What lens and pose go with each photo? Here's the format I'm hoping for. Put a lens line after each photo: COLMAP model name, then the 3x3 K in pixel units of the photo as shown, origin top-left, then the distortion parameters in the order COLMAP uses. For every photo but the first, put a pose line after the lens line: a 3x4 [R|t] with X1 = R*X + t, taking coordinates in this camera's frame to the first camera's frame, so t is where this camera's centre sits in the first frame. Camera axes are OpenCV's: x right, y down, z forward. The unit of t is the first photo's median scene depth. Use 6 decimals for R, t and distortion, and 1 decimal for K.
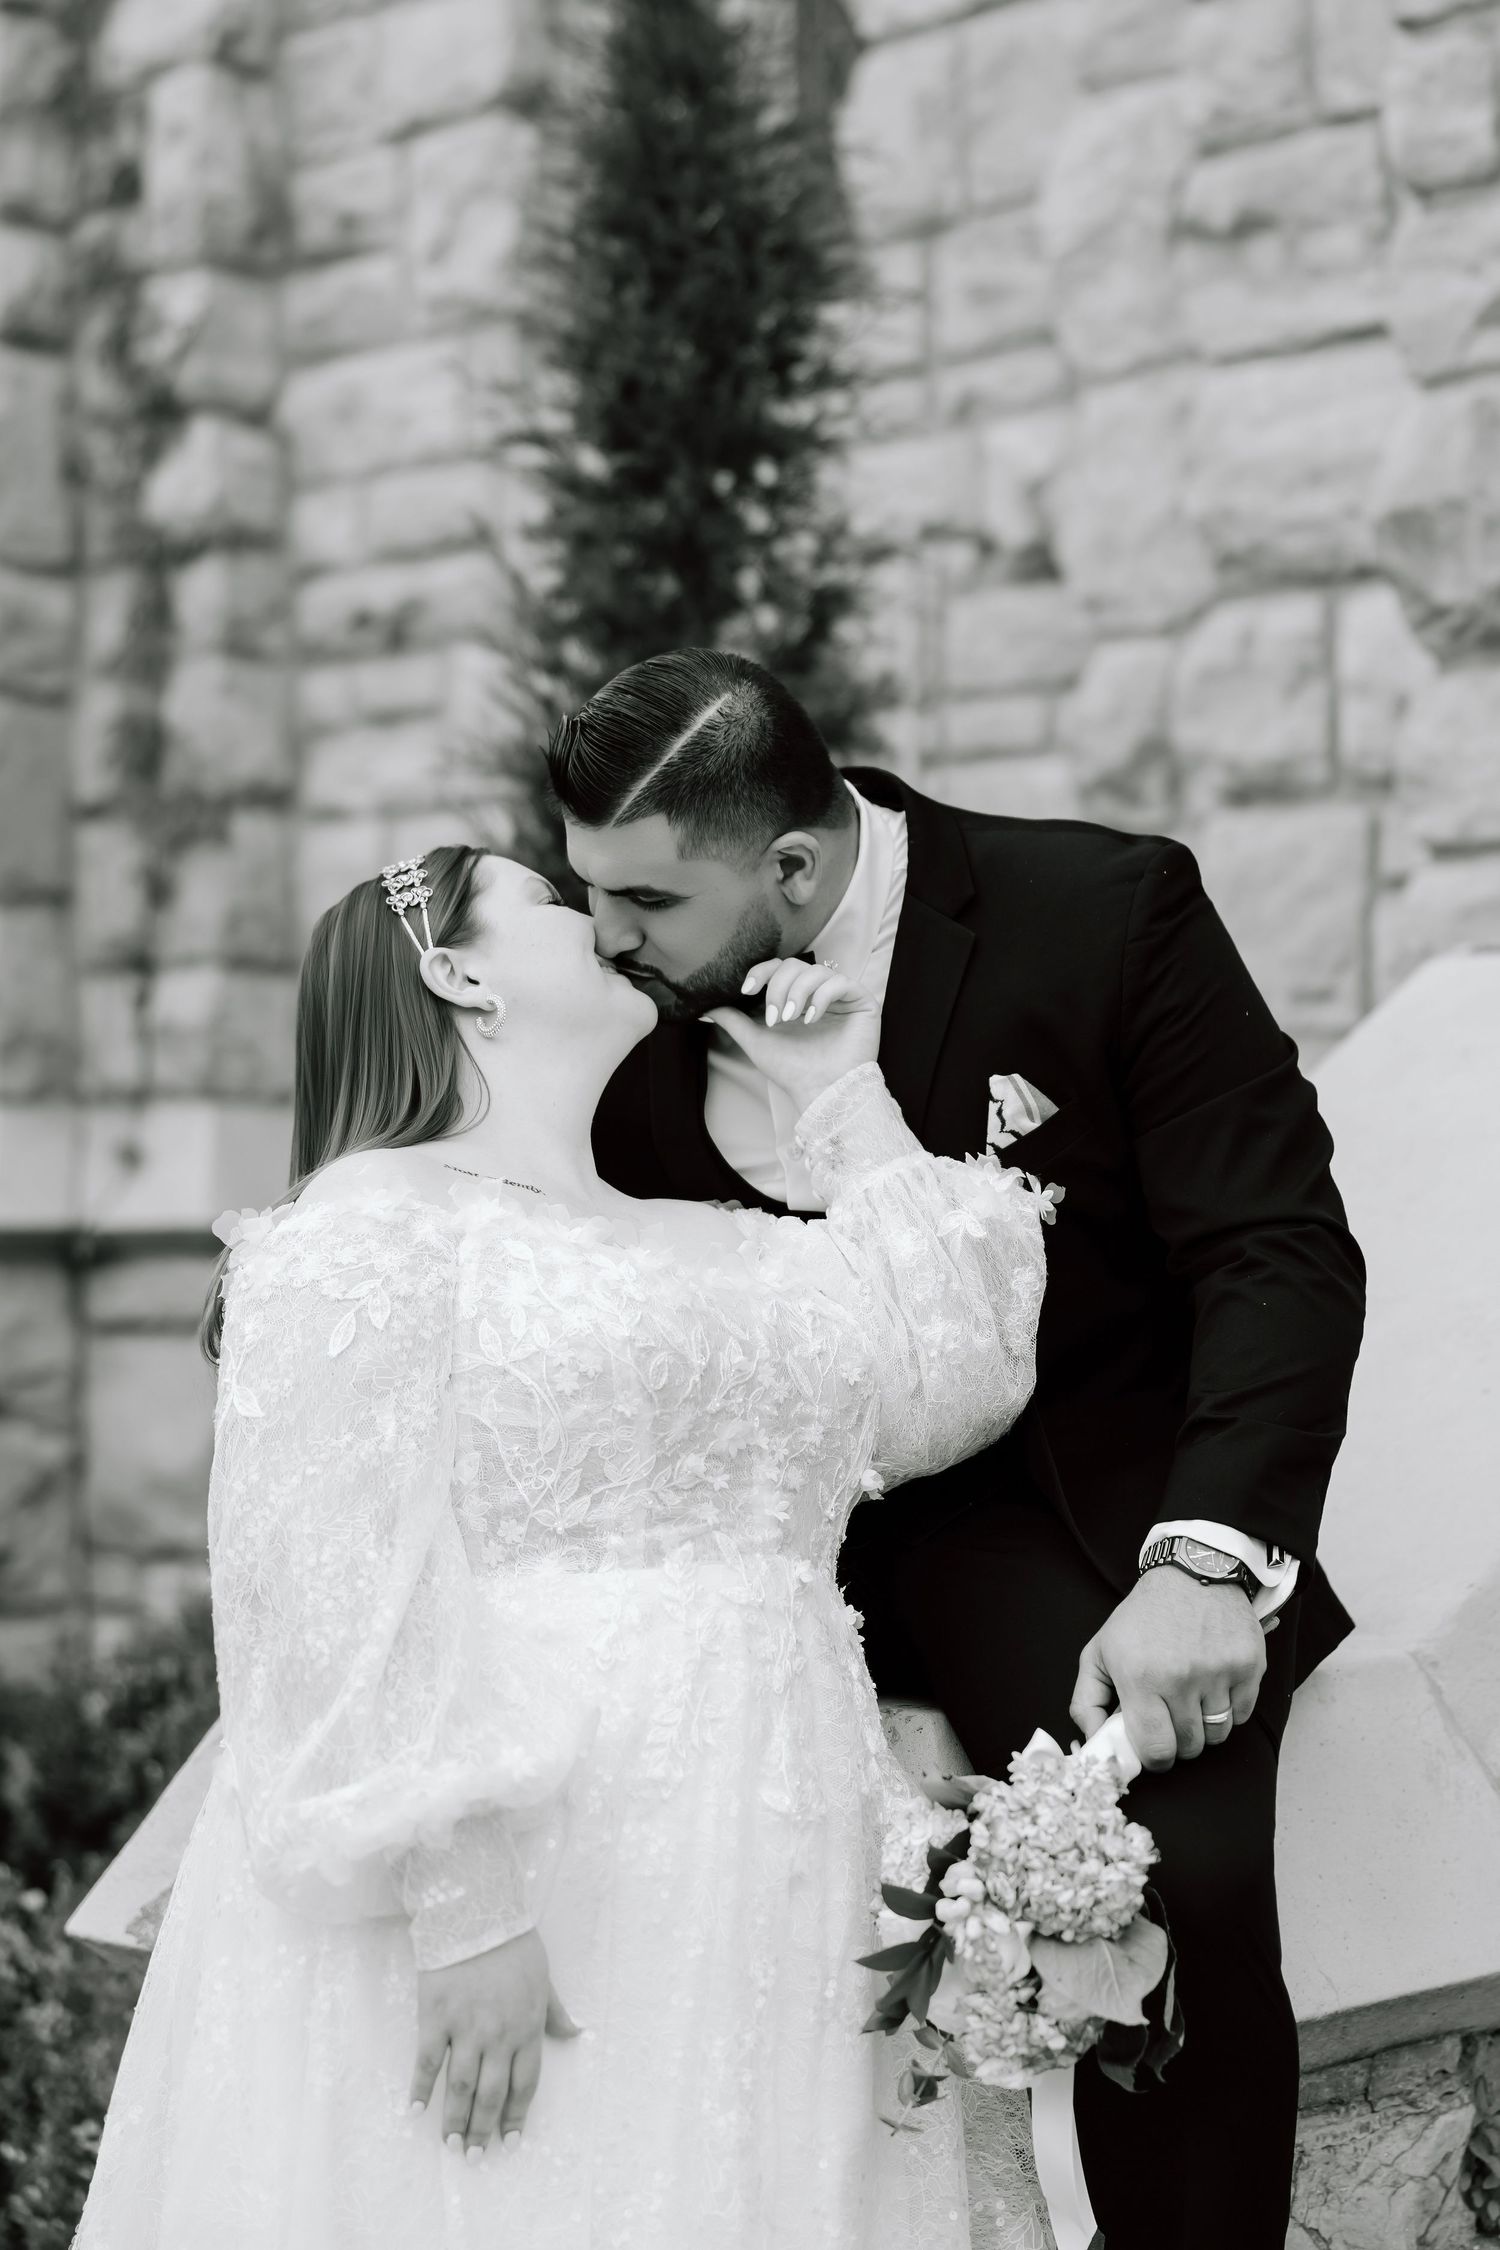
lens RADIAL K [[4425.2, 0, 743.3], [0, 4425.2, 1010.6], [0, 0, 1]] dist [-0.001835, 0.000000]
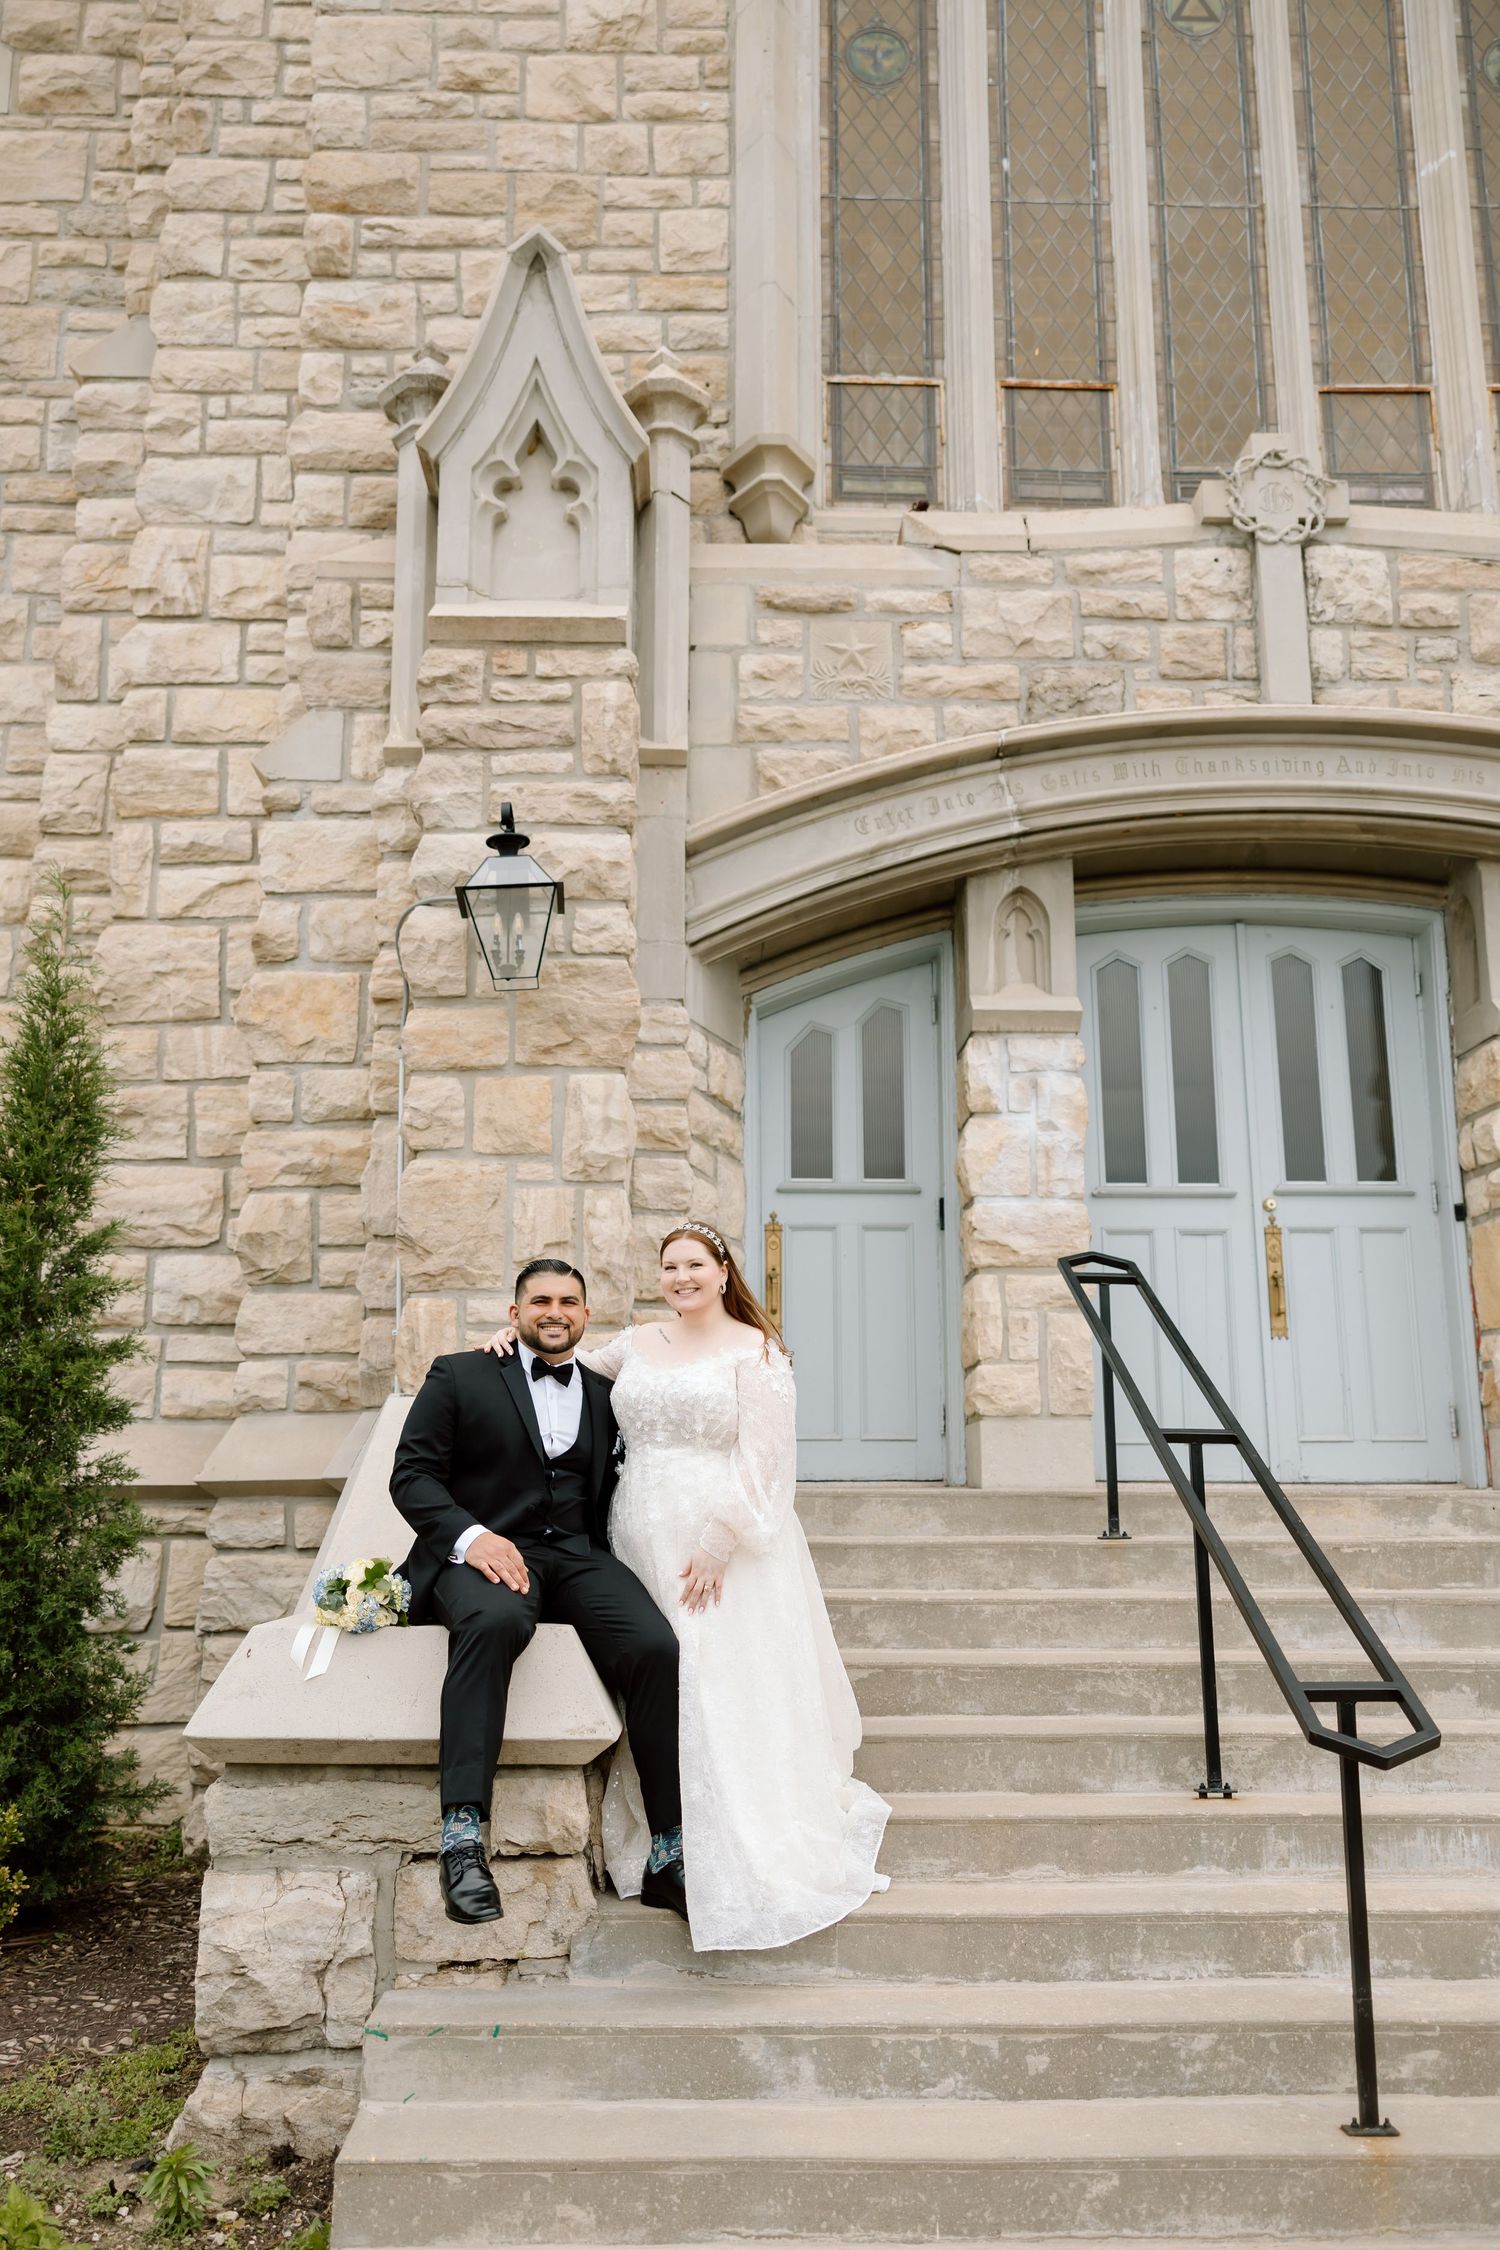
lens RADIAL K [[1807.7, 0, 725.8], [0, 1807.7, 1139.9], [0, 0, 1]] dist [0.010177, -0.000503]
pose [[0.710004, 0.147219, 0.688637, -0.420065], [-0.039081, 0.984633, -0.170205, 0.012693], [-0.703112, 0.093934, 0.704847, -0.032678]]
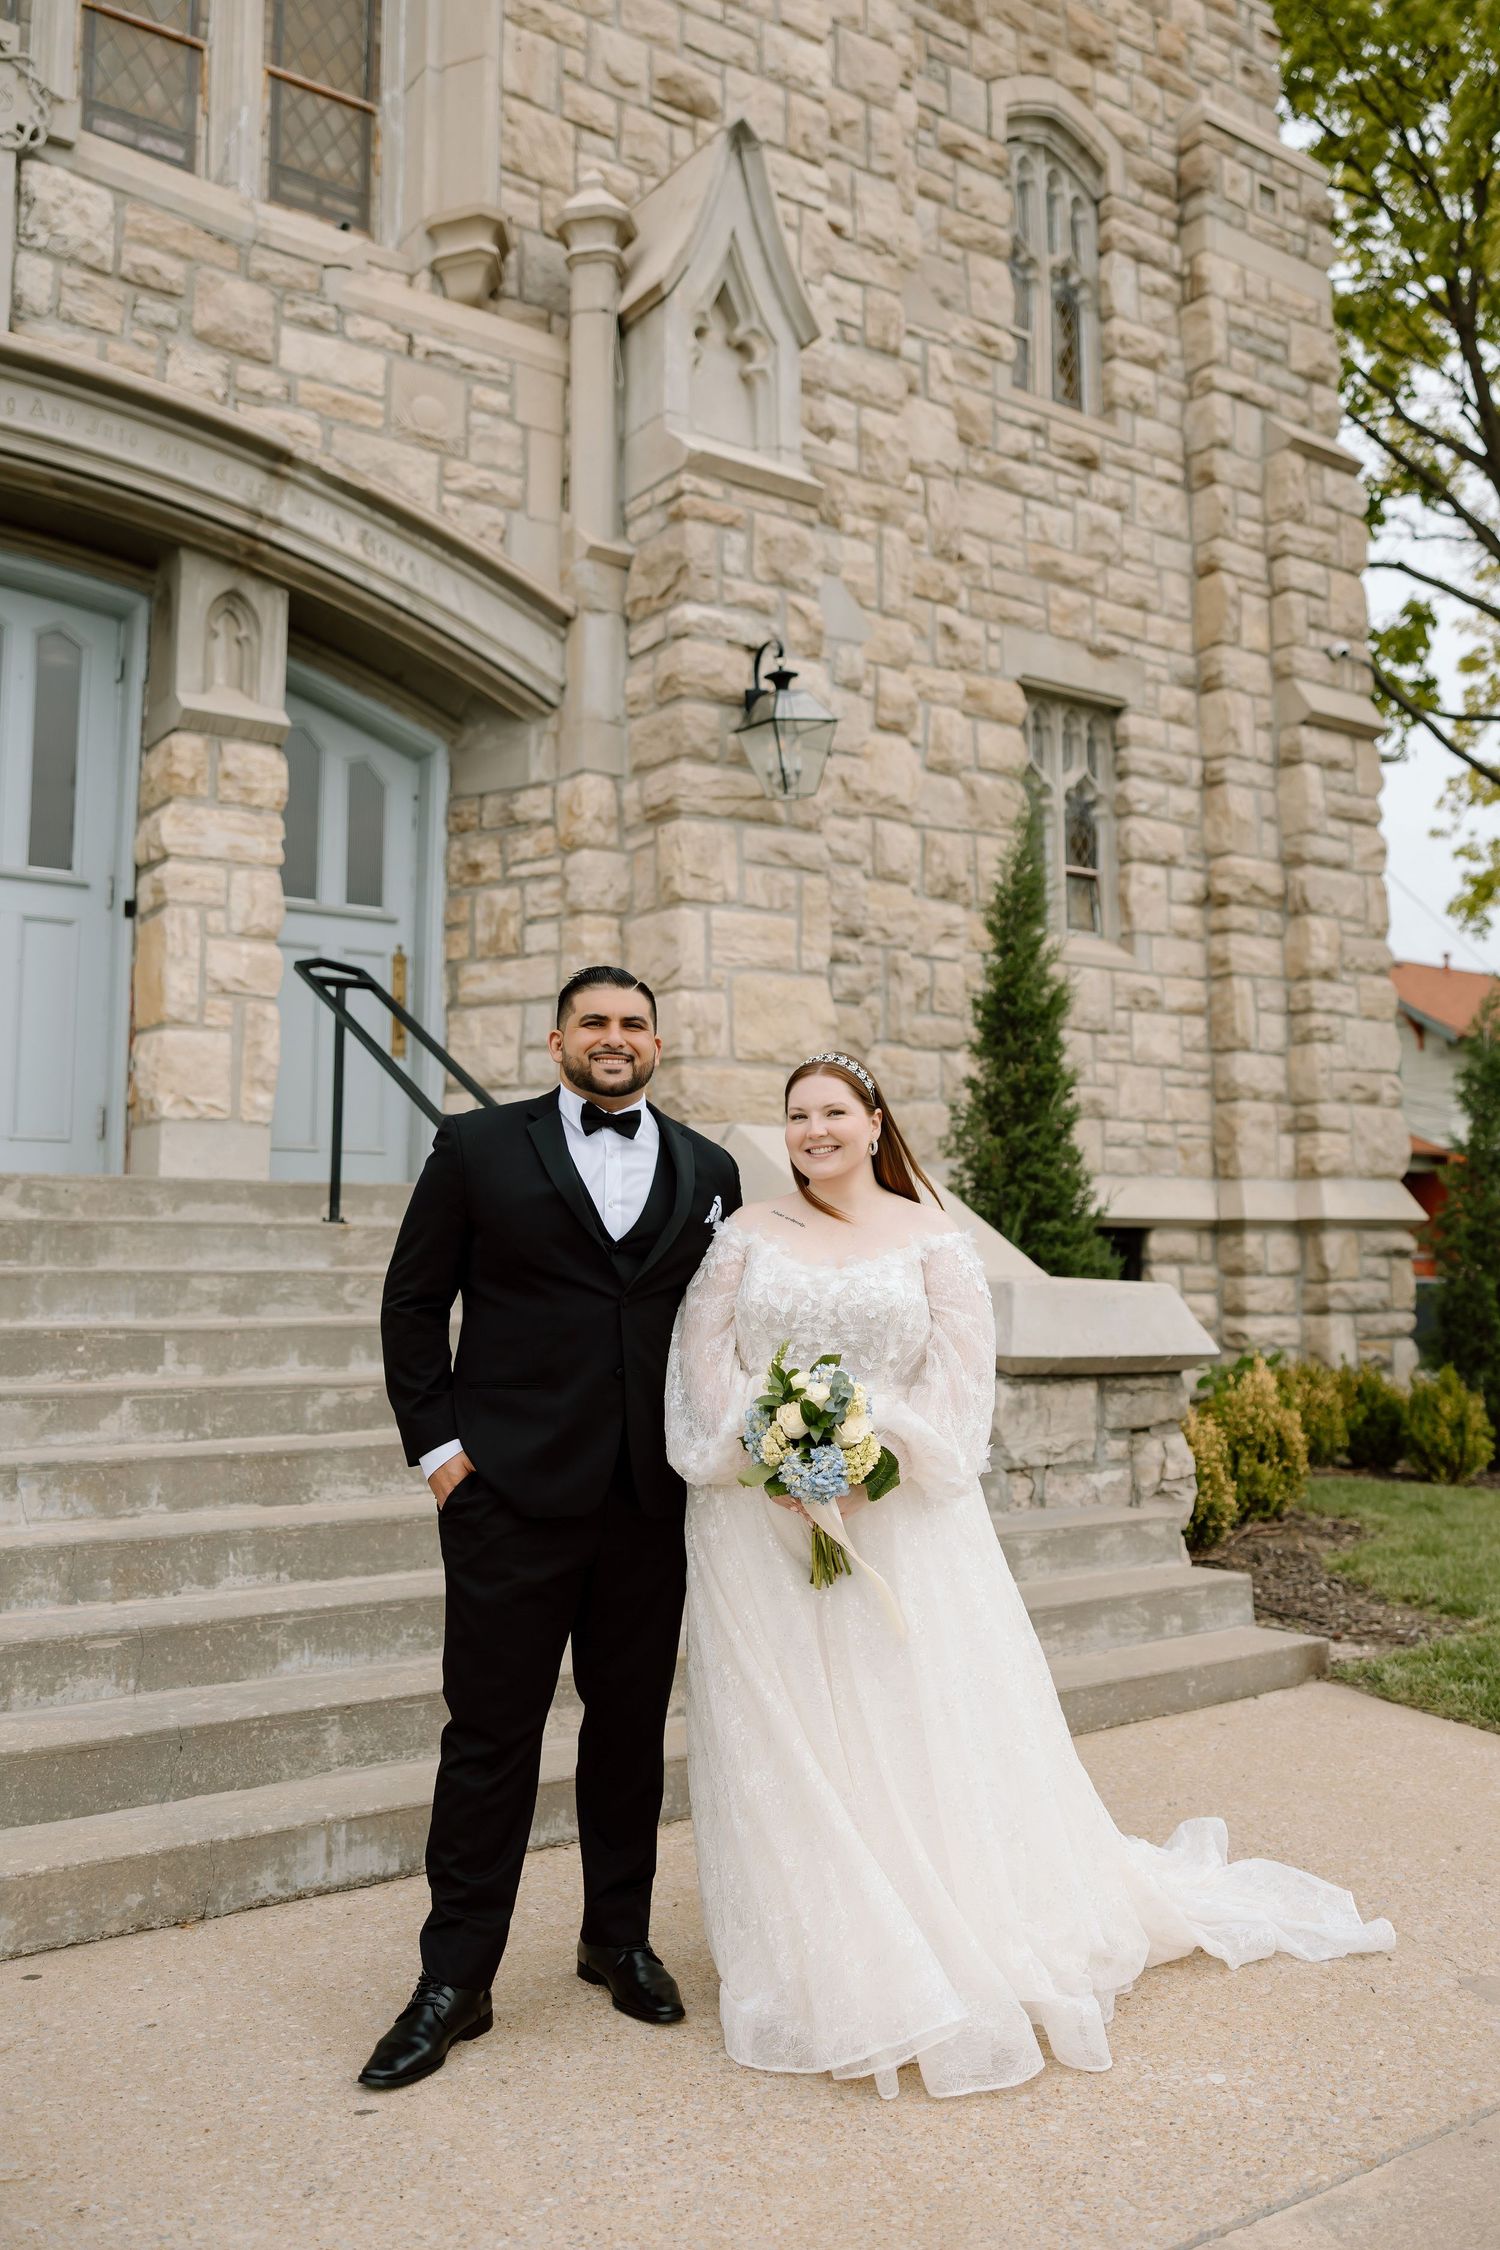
lens RADIAL K [[1919.9, 0, 797.3], [0, 1919.9, 1025.8], [0, 0, 1]] dist [0.011100, 0.000668]
pose [[0.176557, 0.139743, 0.974320, -0.348953], [-0.042388, 0.990032, -0.134315, 0.057547], [-0.983377, -0.017585, 0.180720, -0.169819]]
